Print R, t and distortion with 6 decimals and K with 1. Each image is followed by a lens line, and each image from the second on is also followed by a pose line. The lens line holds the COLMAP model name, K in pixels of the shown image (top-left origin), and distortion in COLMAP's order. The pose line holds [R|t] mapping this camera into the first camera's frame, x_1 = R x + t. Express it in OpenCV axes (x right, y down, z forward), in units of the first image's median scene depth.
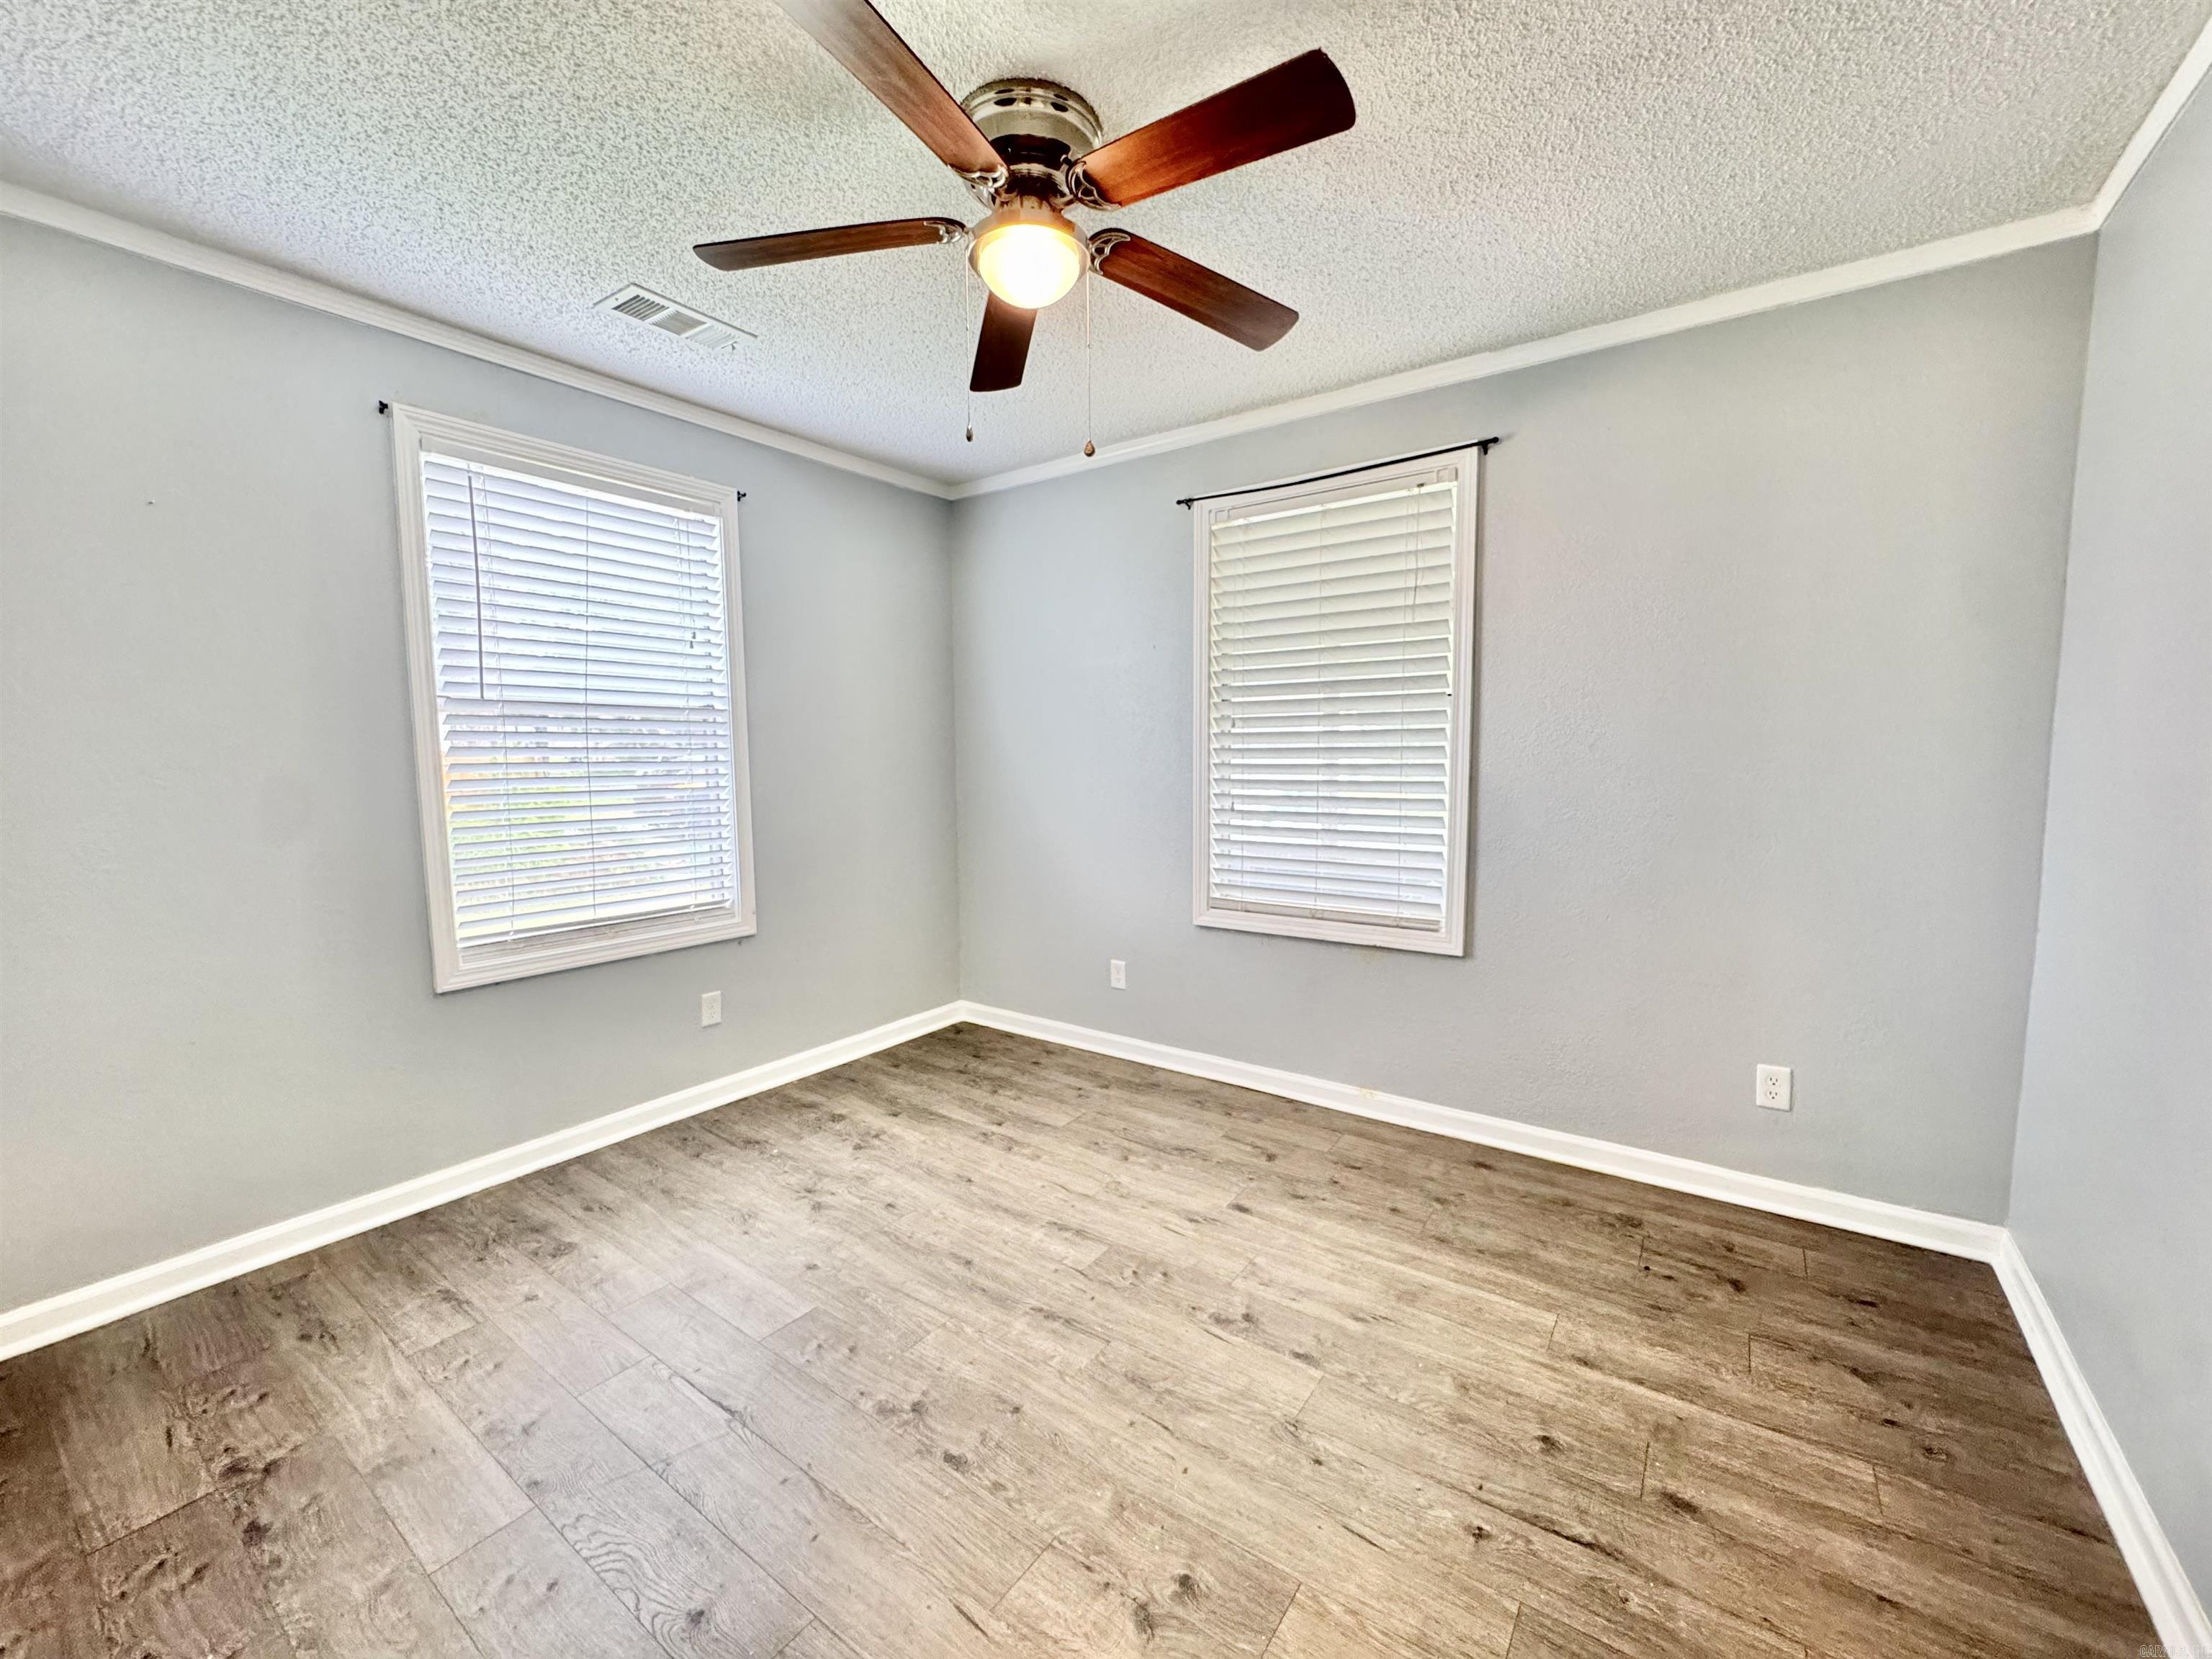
lens RADIAL K [[880.9, 0, 1103.7], [0, 880.9, 826.0], [0, 0, 1]] dist [-0.002399, -0.000916]
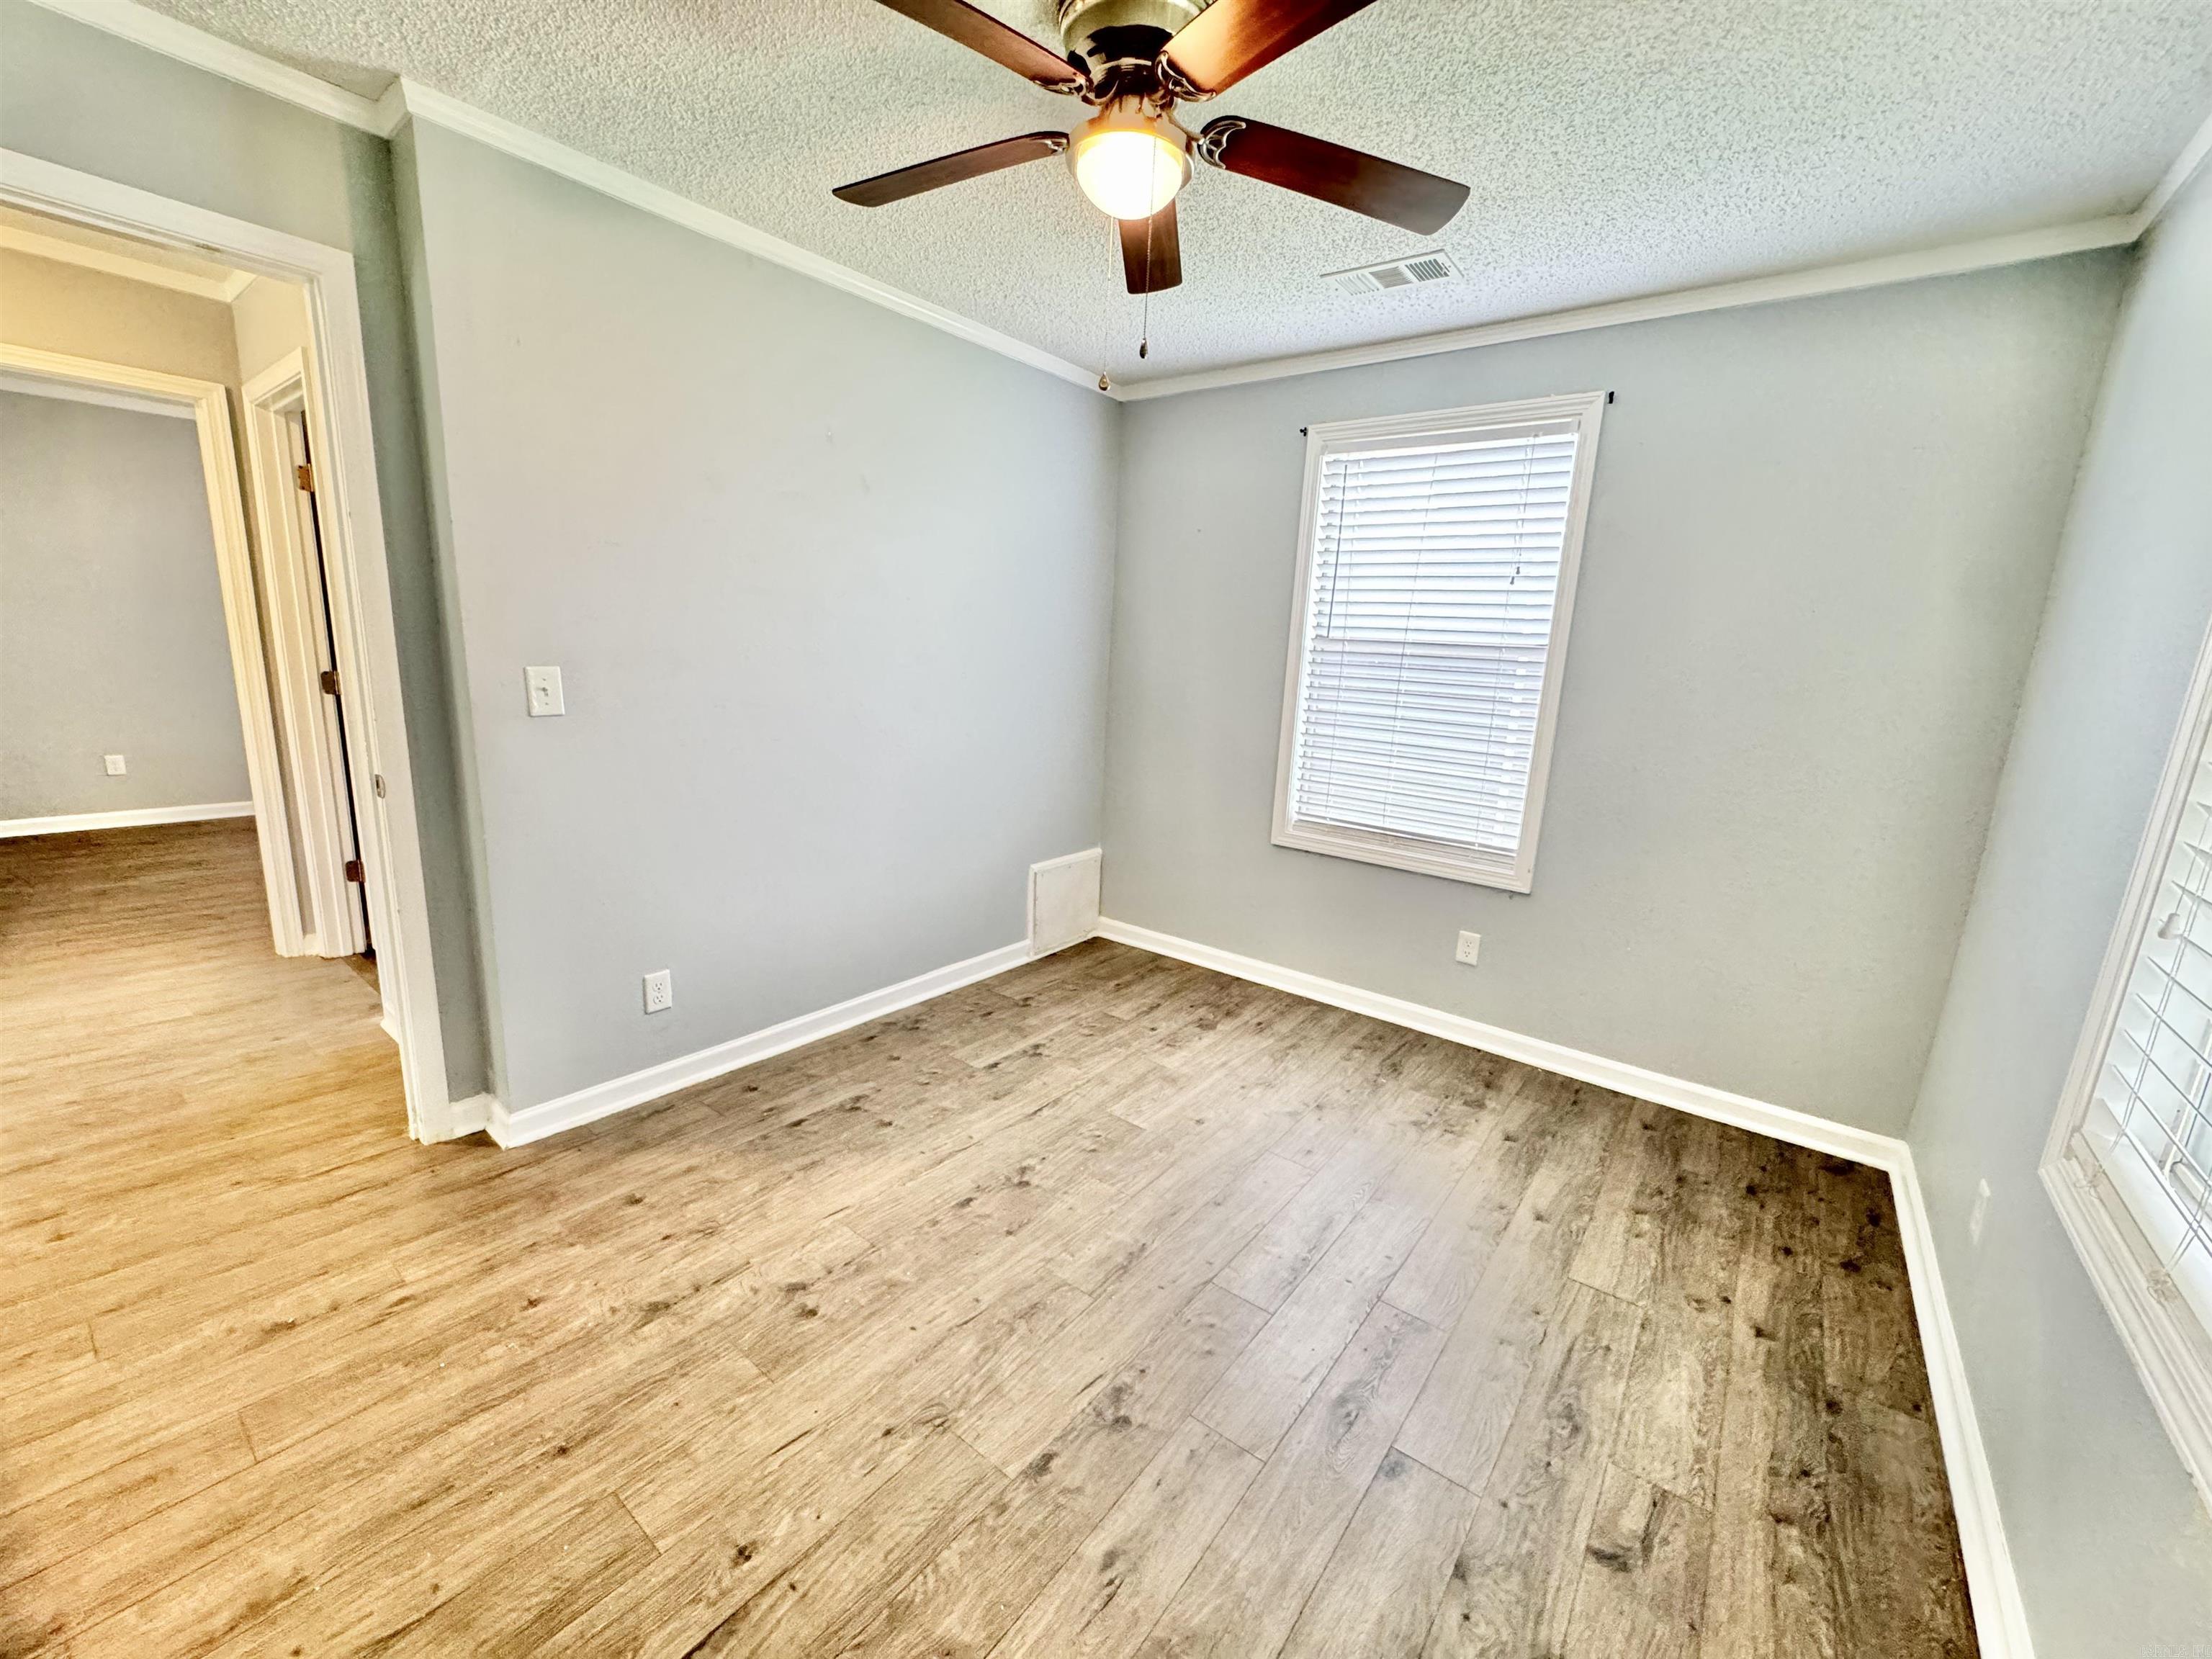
lens RADIAL K [[880.9, 0, 1108.1], [0, 880.9, 822.3], [0, 0, 1]] dist [-0.002399, -0.000916]
pose [[-0.034583, 0.198057, -0.979580, 0.666905], [-0.135995, 0.970117, 0.200945, -0.099011], [0.990106, 0.140167, -0.006615, 0.732022]]
